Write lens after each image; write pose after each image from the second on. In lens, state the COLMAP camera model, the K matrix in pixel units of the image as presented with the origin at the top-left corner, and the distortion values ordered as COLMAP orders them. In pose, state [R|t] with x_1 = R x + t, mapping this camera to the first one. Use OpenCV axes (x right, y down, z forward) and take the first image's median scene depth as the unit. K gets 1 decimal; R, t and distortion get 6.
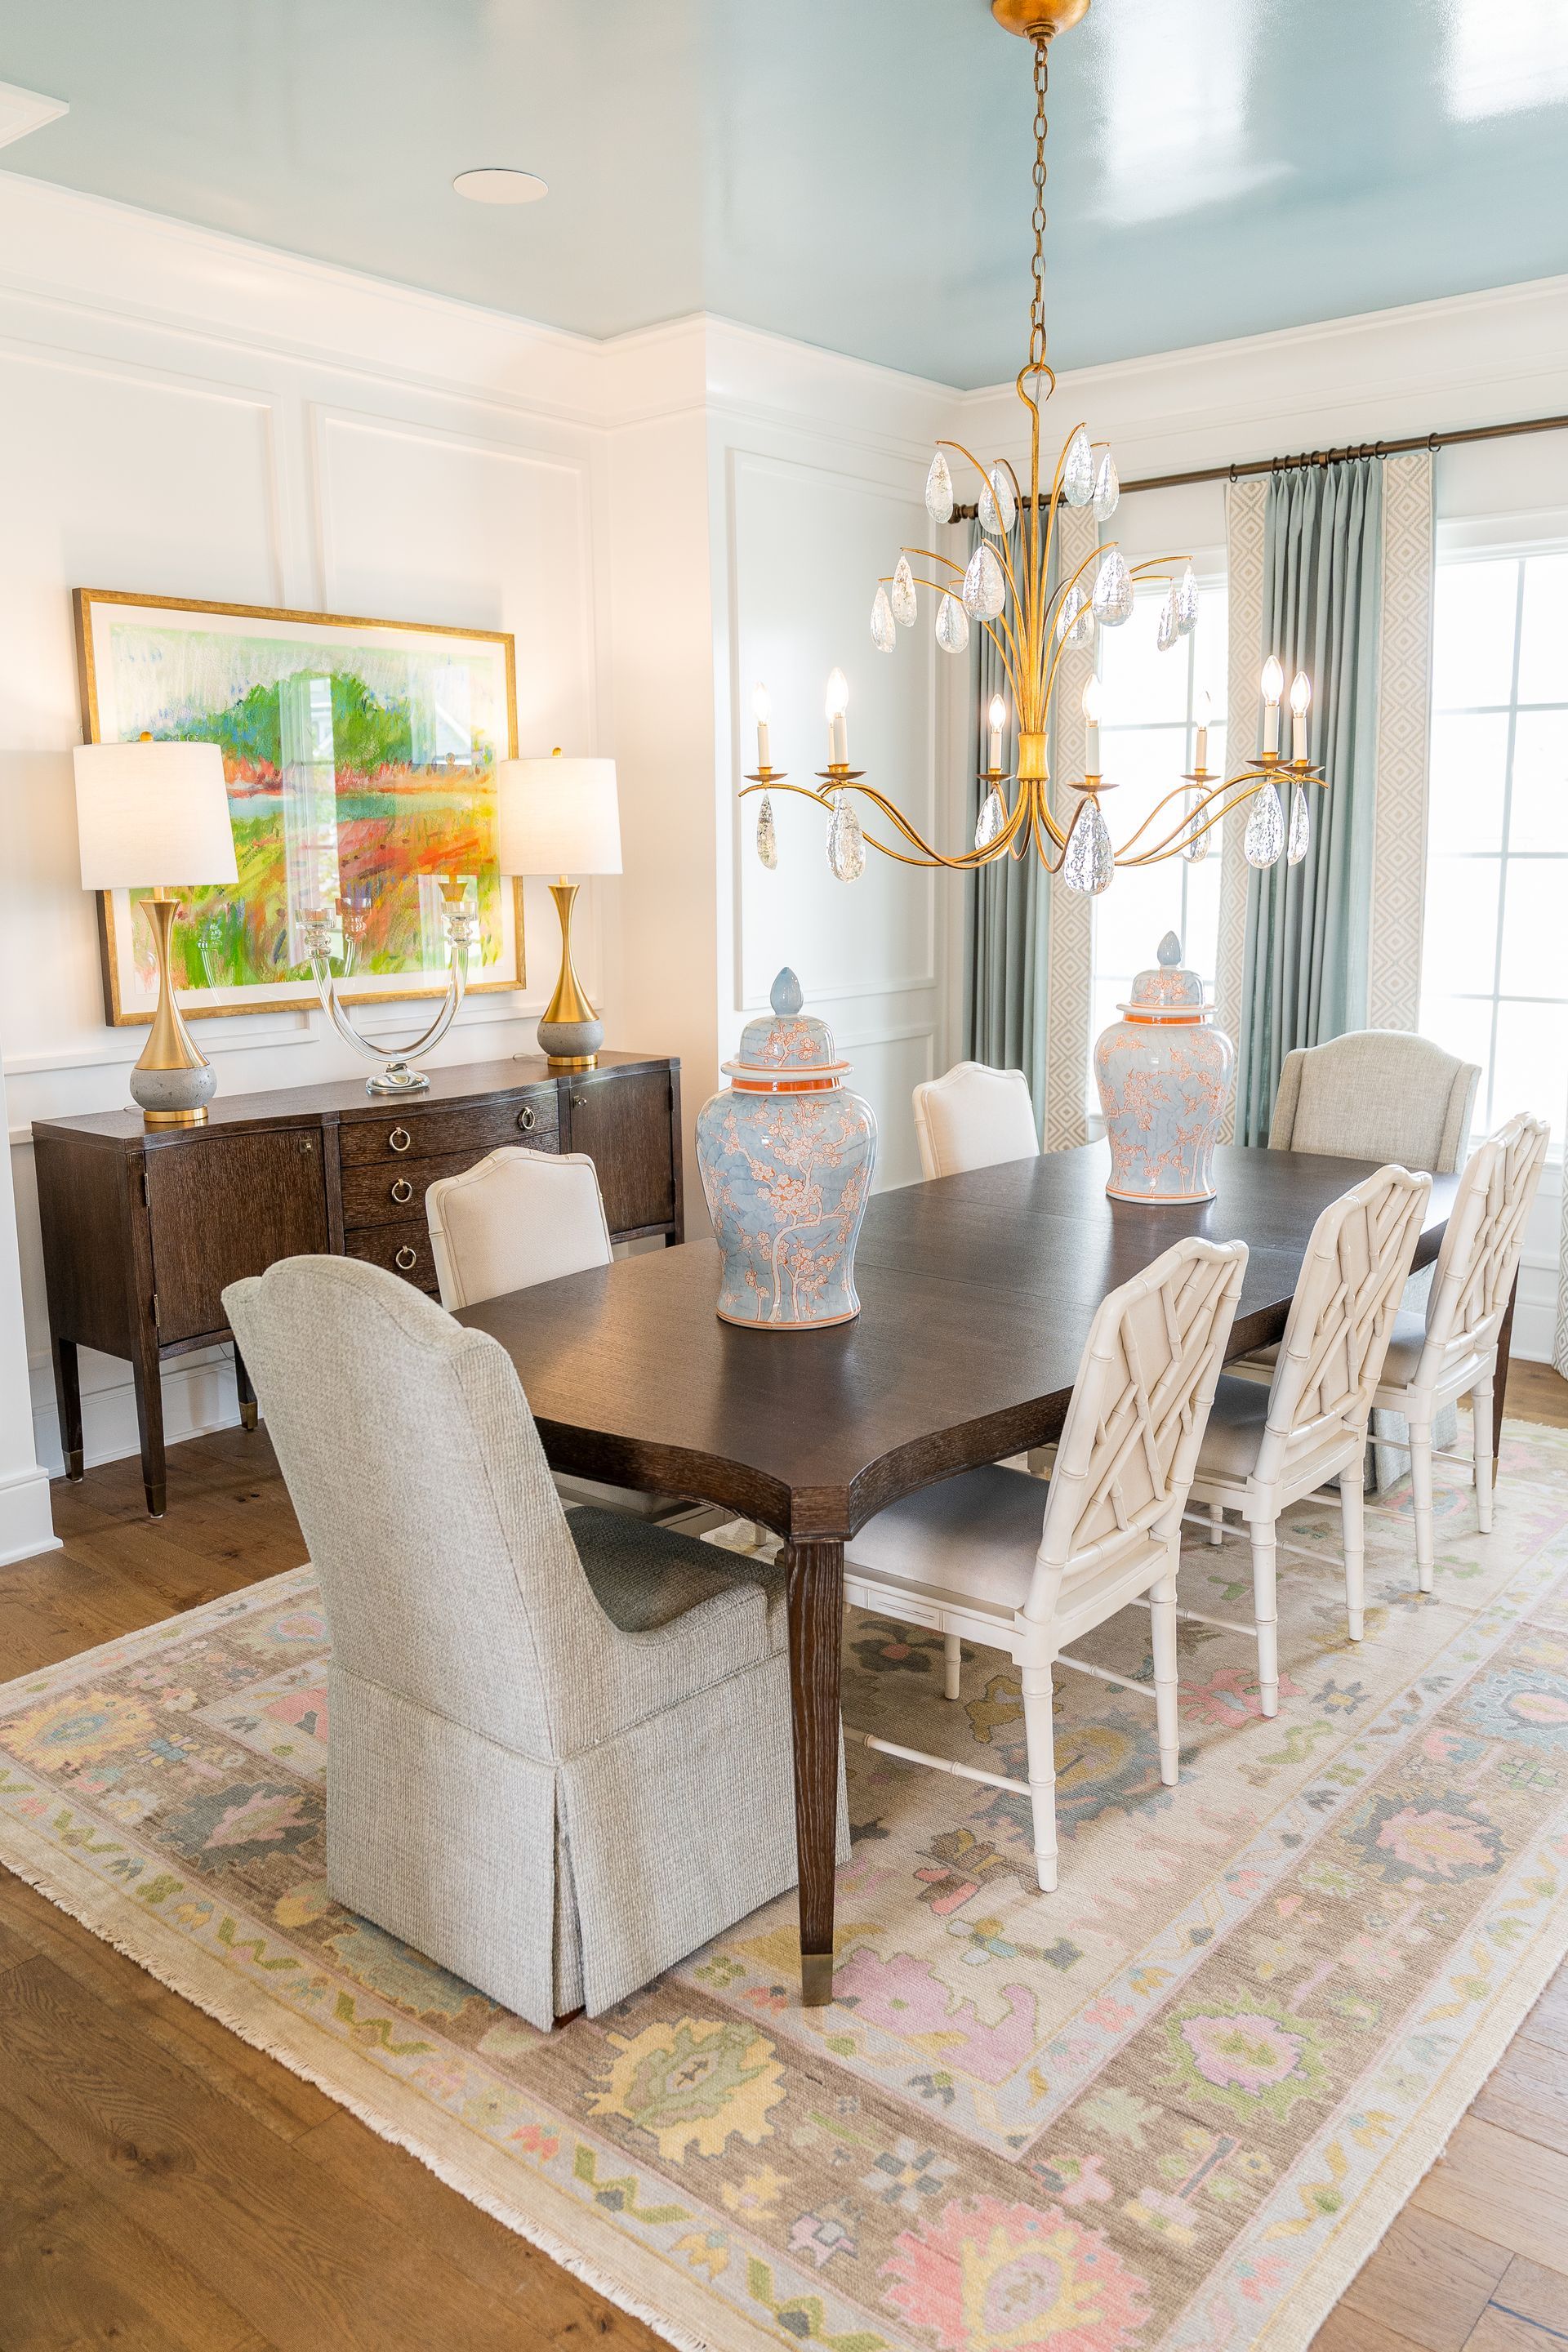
lens RADIAL K [[1795.8, 0, 778.7], [0, 1795.8, 1177.0], [0, 0, 1]] dist [0.015501, 0.004323]
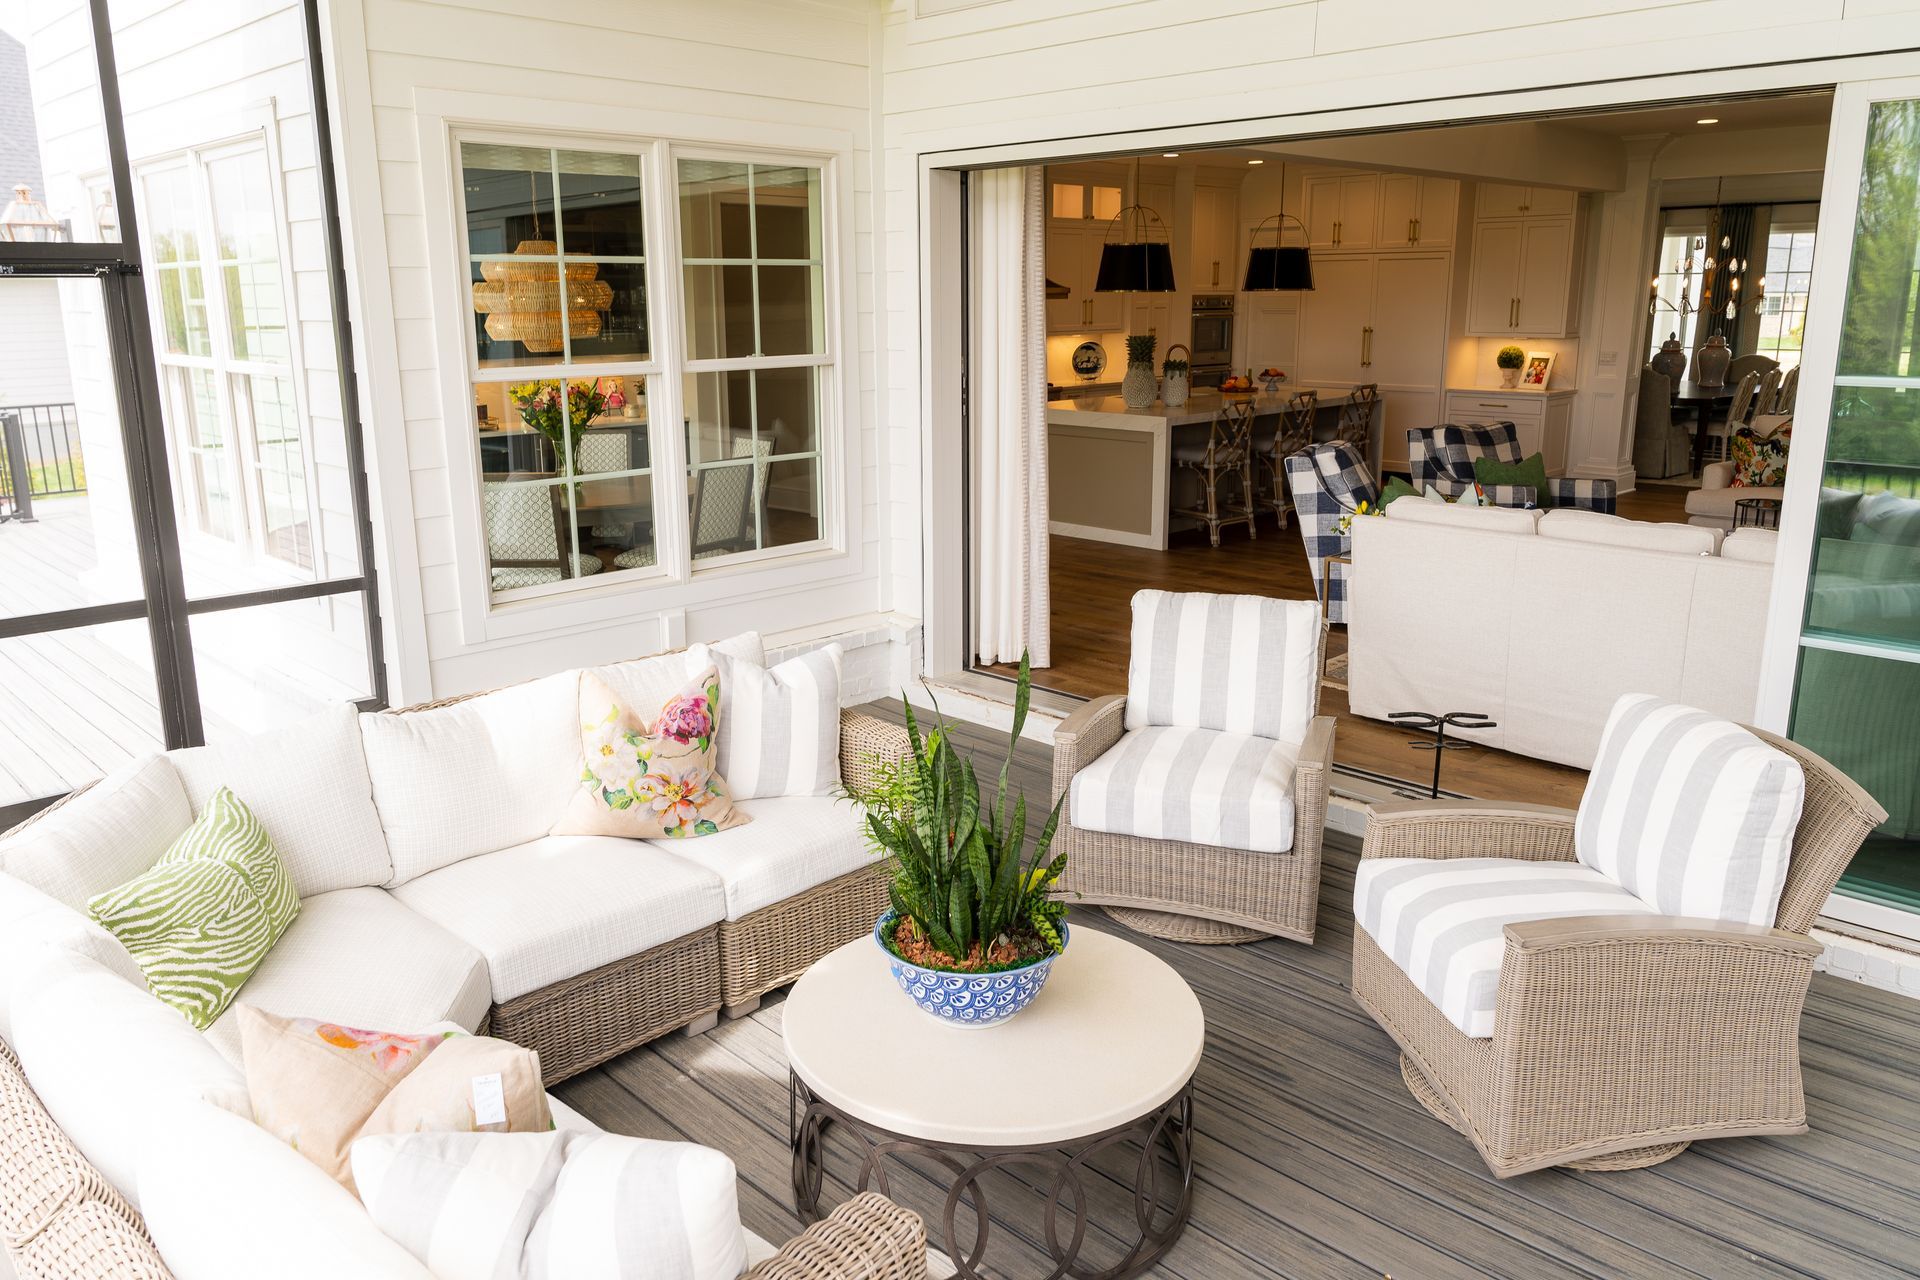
lens RADIAL K [[1361.2, 0, 947.5], [0, 1361.2, 641.5], [0, 0, 1]] dist [0.010215, -0.004889]
pose [[0.995619, 0.028086, -0.089181, -1.090840], [-0.022531, 0.997779, 0.062693, 0.379364], [0.090744, -0.060409, 0.994040, -2.095435]]
